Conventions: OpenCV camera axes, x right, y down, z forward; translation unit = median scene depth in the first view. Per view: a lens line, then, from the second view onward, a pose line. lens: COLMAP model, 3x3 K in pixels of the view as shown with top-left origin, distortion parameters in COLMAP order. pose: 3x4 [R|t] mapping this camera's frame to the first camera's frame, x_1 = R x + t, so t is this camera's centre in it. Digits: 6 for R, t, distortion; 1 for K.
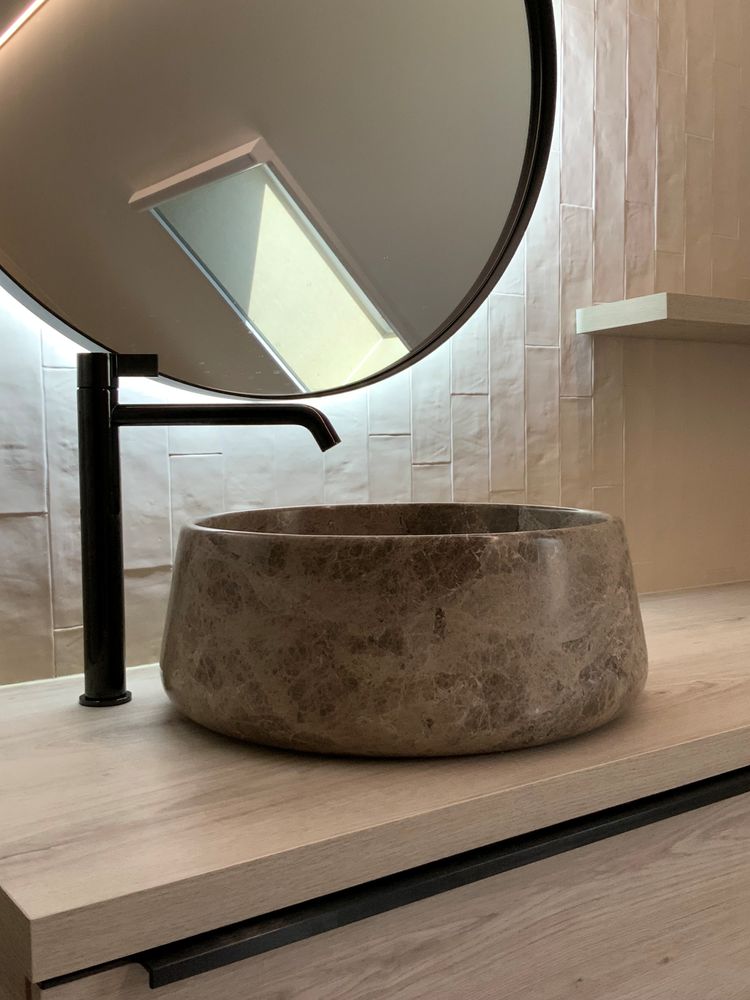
lens RADIAL K [[1062.8, 0, 378.4], [0, 1062.8, 495.5], [0, 0, 1]] dist [0.031350, 0.000000]
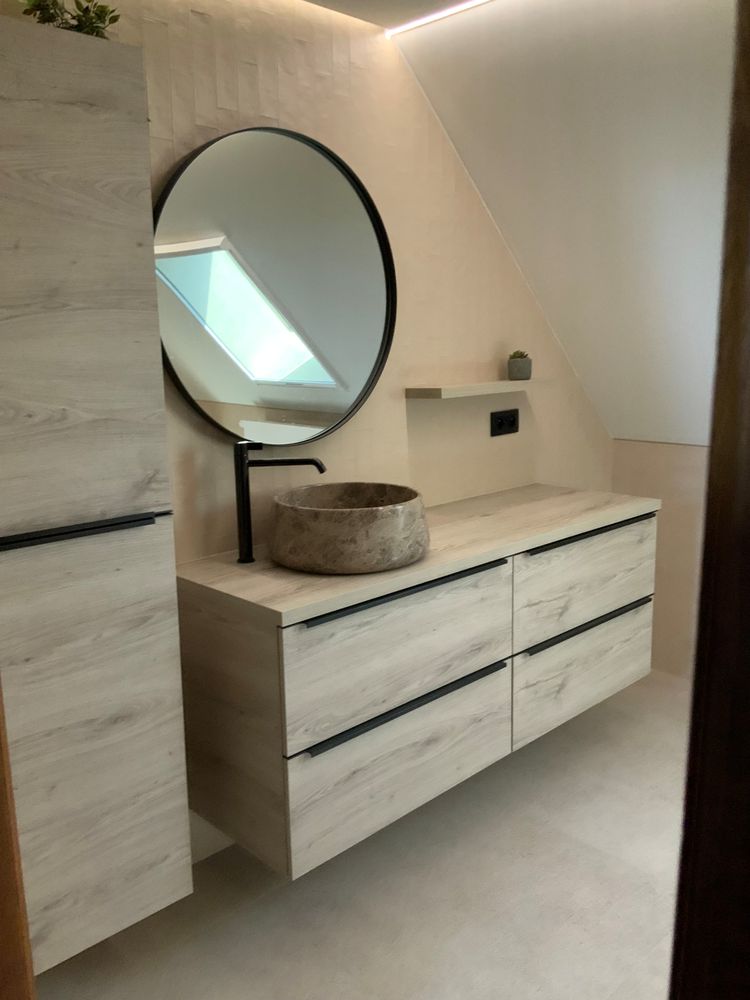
lens RADIAL K [[834.9, 0, 372.4], [0, 834.9, 500.8], [0, 0, 1]] dist [0.051532, -0.079541]
pose [[0.989990, -0.039102, 0.135613, -0.278217], [0.020407, 0.990416, 0.136598, -0.343510], [-0.139655, -0.132463, 0.981300, -1.573679]]
